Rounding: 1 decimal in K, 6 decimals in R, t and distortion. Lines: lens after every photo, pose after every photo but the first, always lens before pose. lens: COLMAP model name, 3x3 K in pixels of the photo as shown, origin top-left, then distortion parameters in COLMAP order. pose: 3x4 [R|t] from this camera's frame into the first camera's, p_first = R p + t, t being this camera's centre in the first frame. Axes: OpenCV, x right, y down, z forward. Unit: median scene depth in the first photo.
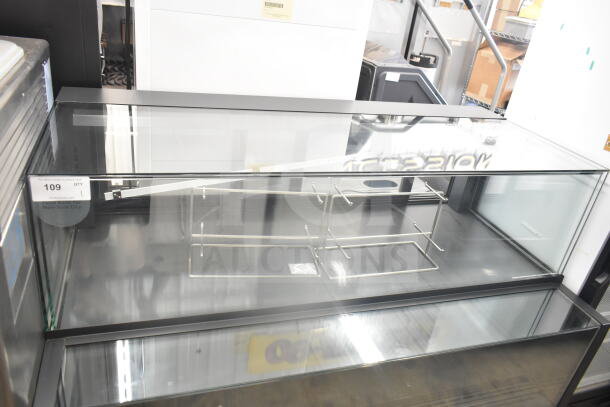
lens RADIAL K [[462.4, 0, 303.2], [0, 462.4, 203.5], [0, 0, 1]] dist [-0.017394, -0.005458]
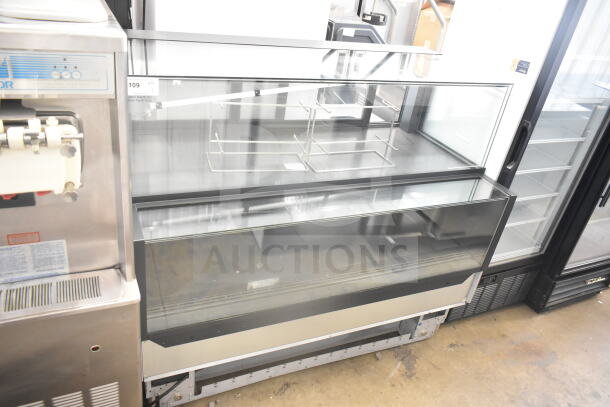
lens RADIAL K [[462.4, 0, 305.7], [0, 462.4, 205.2], [0, 0, 1]] dist [-0.017394, -0.005458]
pose [[0.993521, -0.049439, 0.102330, -0.049887], [0.043346, 0.997200, 0.060931, 0.078154], [-0.105055, -0.056100, 0.992883, -0.145441]]
